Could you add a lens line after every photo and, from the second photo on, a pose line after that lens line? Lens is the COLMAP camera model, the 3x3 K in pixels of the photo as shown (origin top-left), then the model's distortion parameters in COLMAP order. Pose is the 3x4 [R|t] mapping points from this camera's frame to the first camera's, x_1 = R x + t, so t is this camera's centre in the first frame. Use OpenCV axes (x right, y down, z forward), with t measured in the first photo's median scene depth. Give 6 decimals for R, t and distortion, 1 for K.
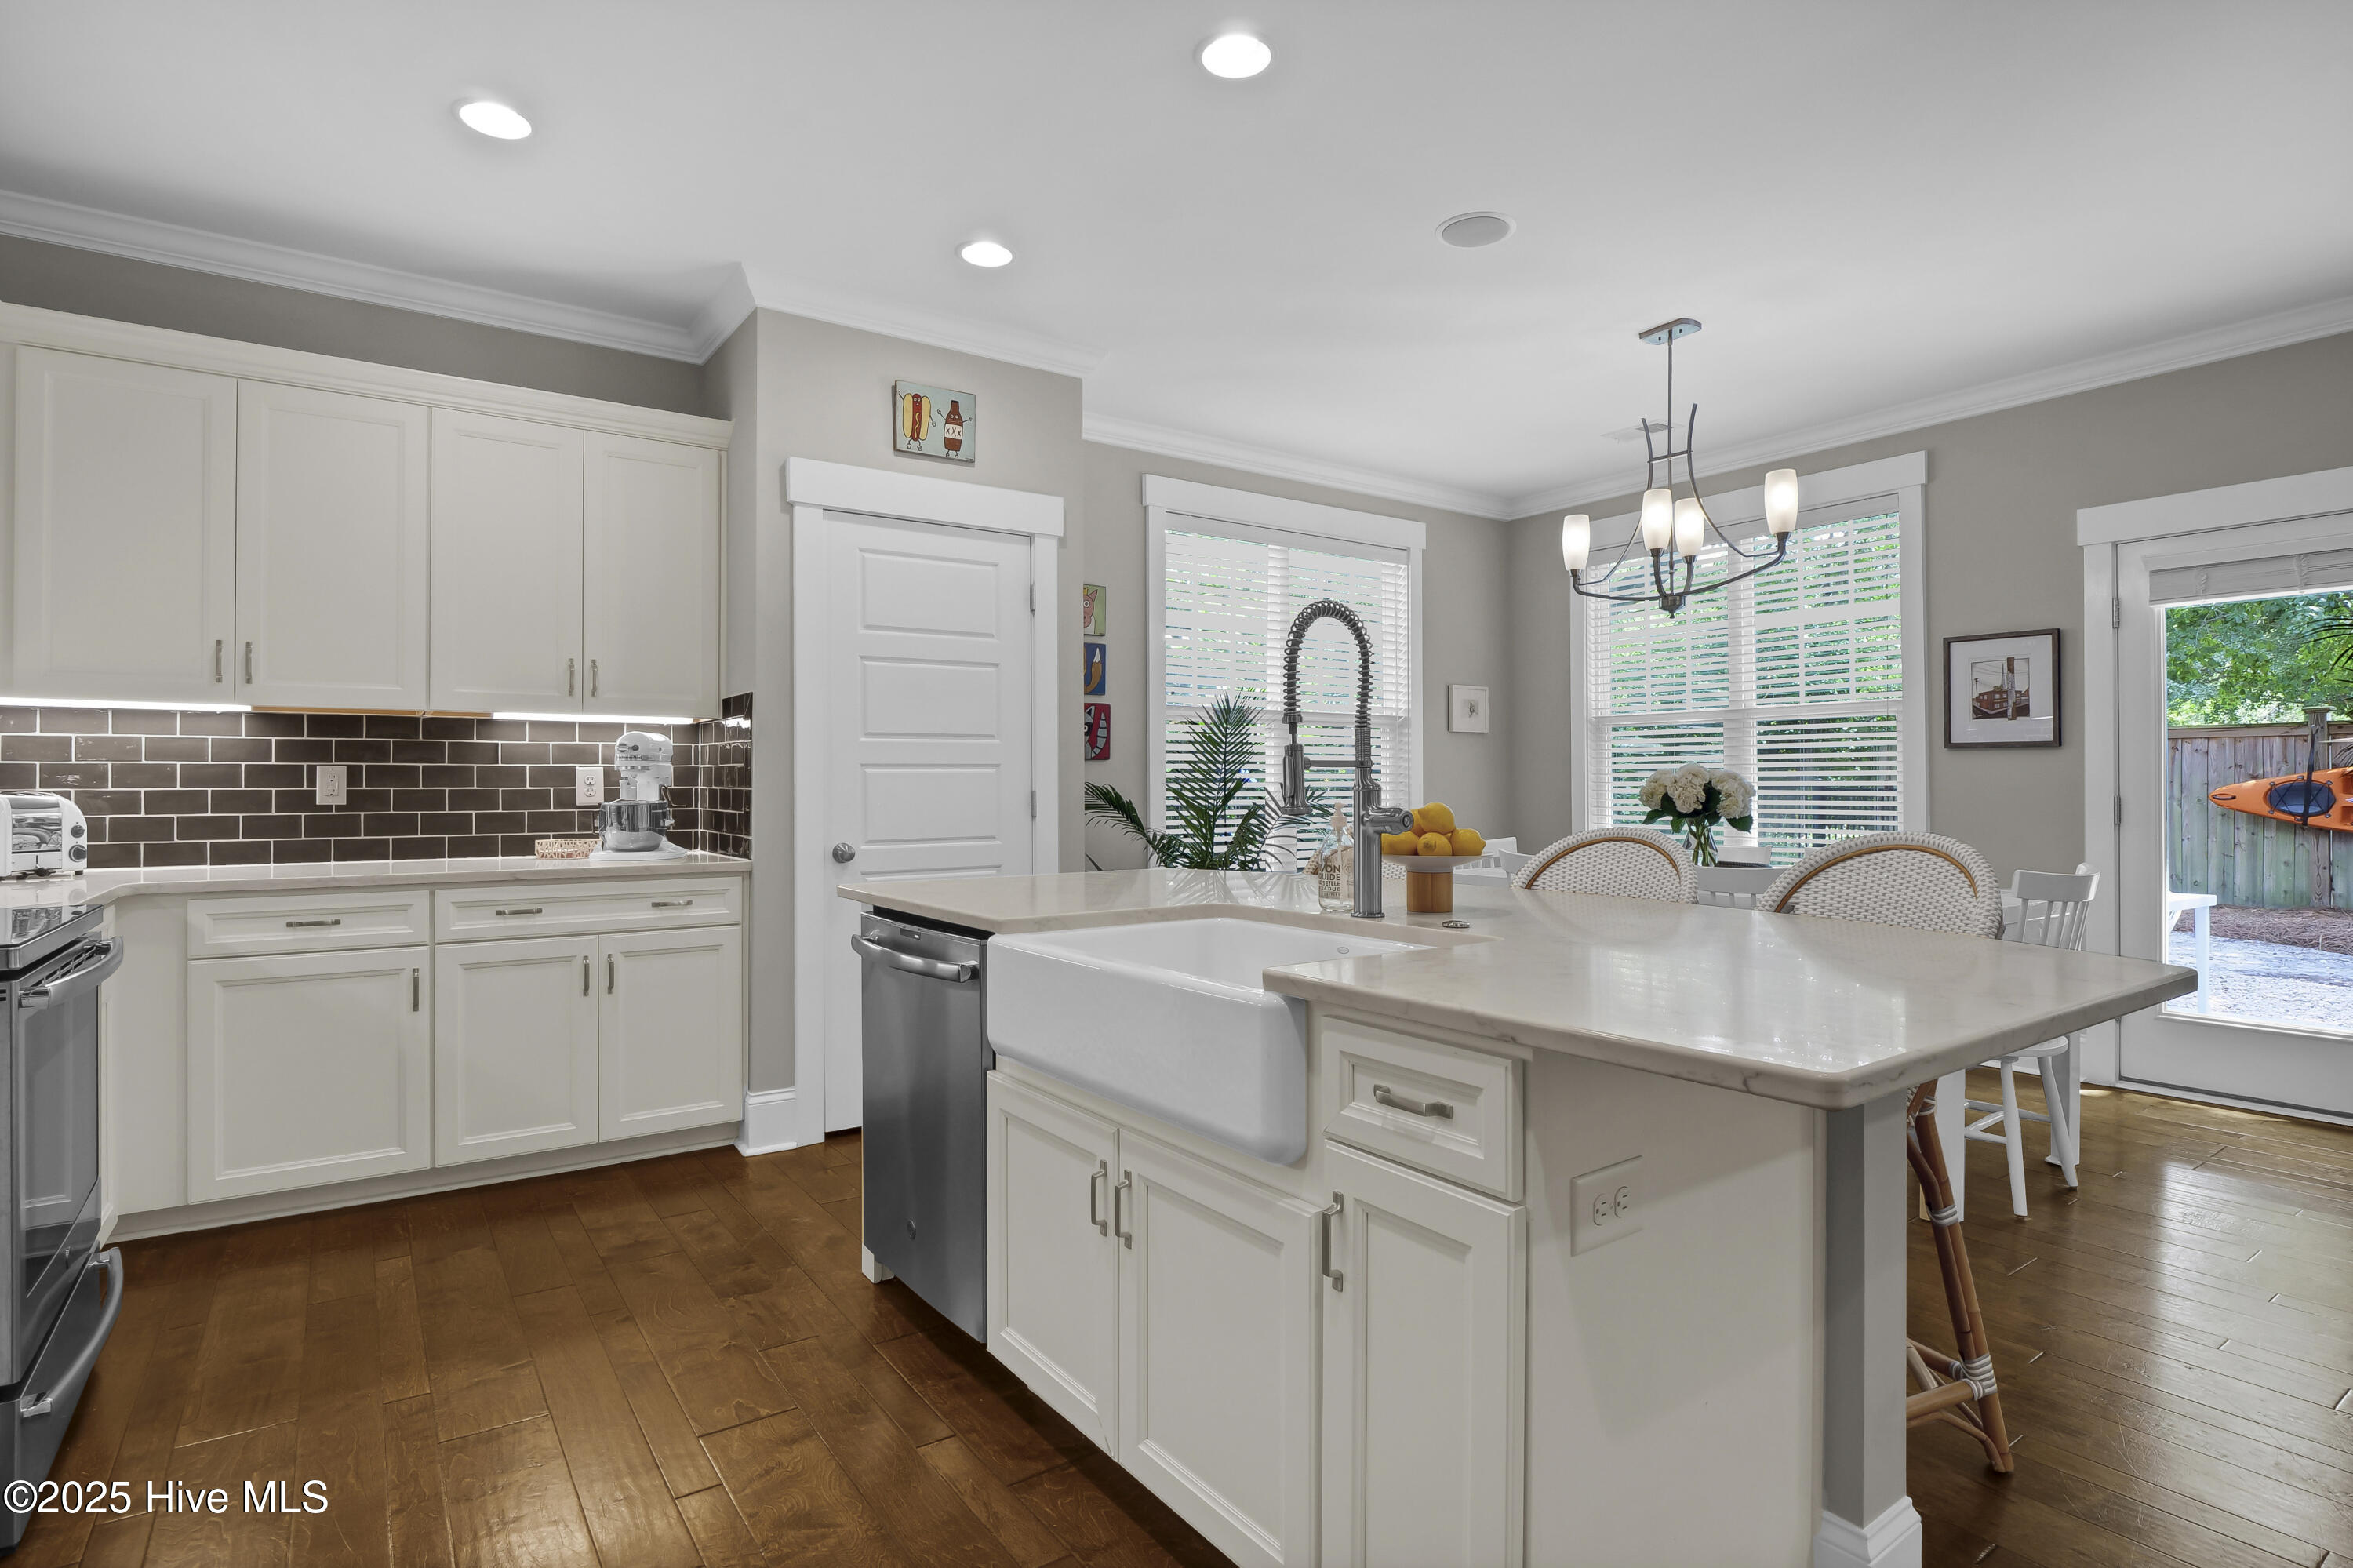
lens RADIAL K [[1170.6, 0, 1172.6], [0, 1170.6, 786.6], [0, 0, 1]] dist [-0.022662, 0.000630]
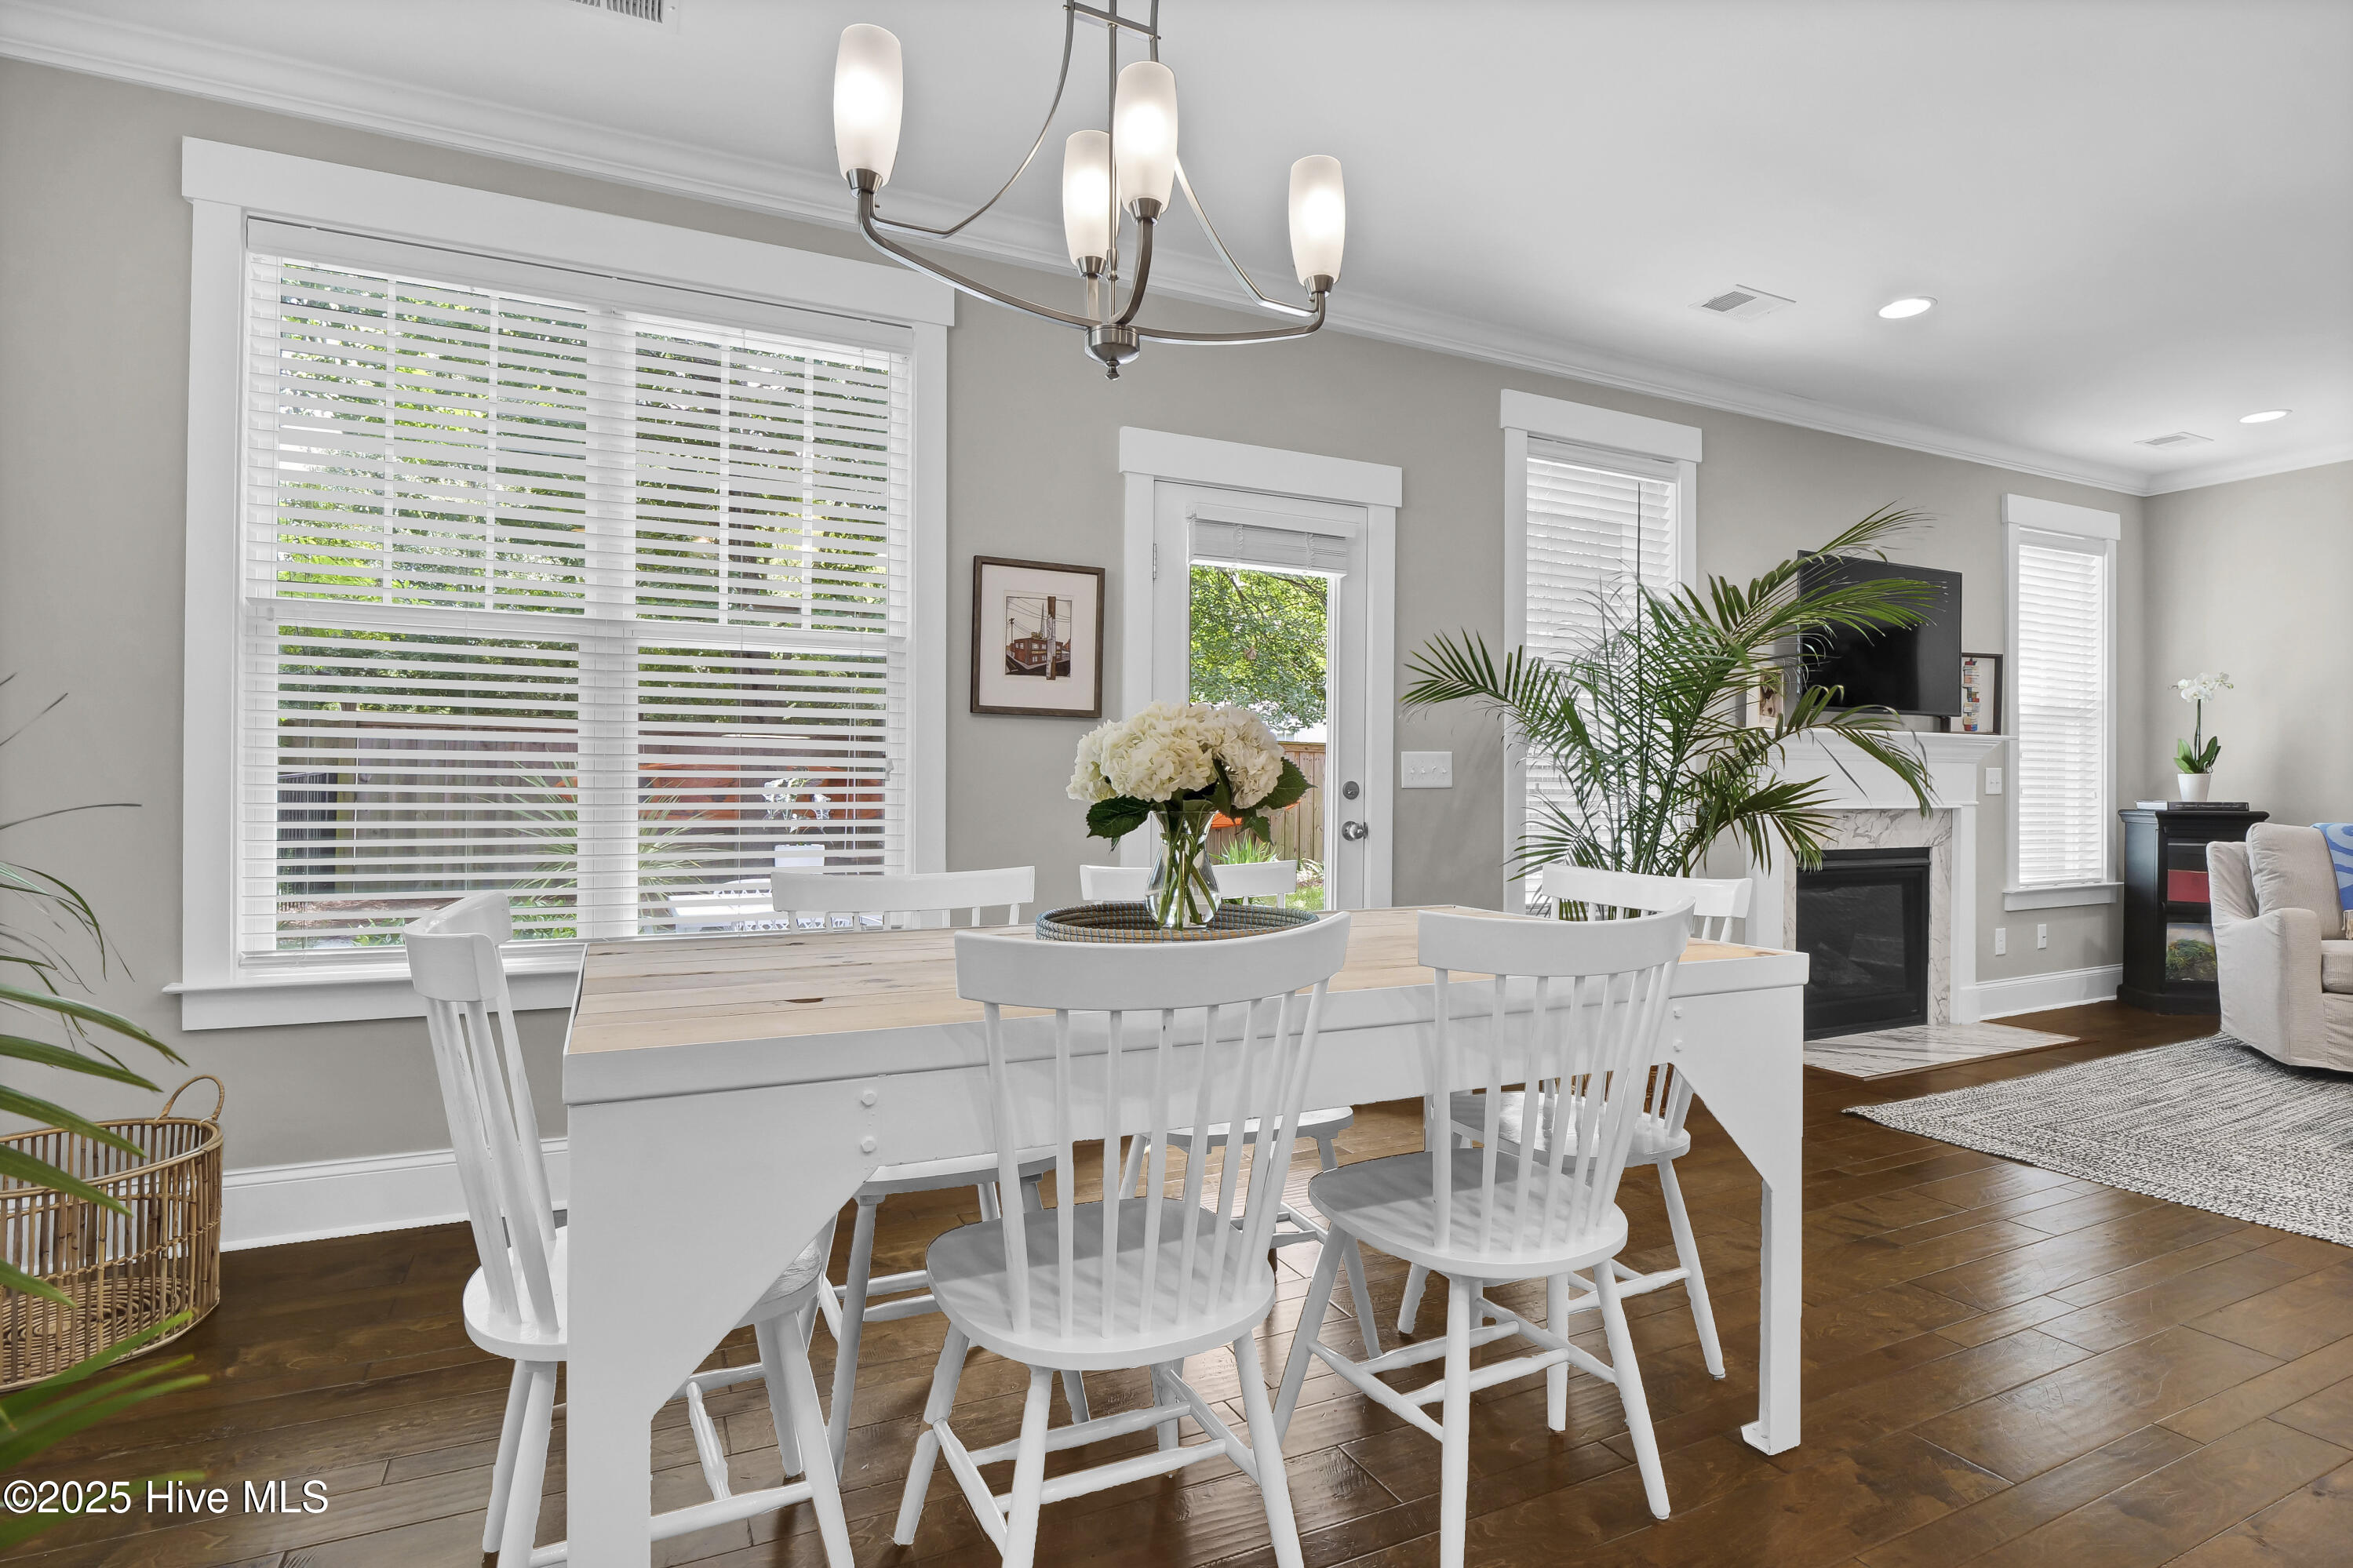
lens RADIAL K [[1170.4, 0, 1172.8], [0, 1170.4, 779.7], [0, 0, 1]] dist [-0.022662, 0.000630]
pose [[0.175142, 0.009049, 0.984502, -0.006431], [-0.011715, 0.999906, -0.007107, 0.011405], [-0.984474, -0.010288, 0.175231, 0.786878]]
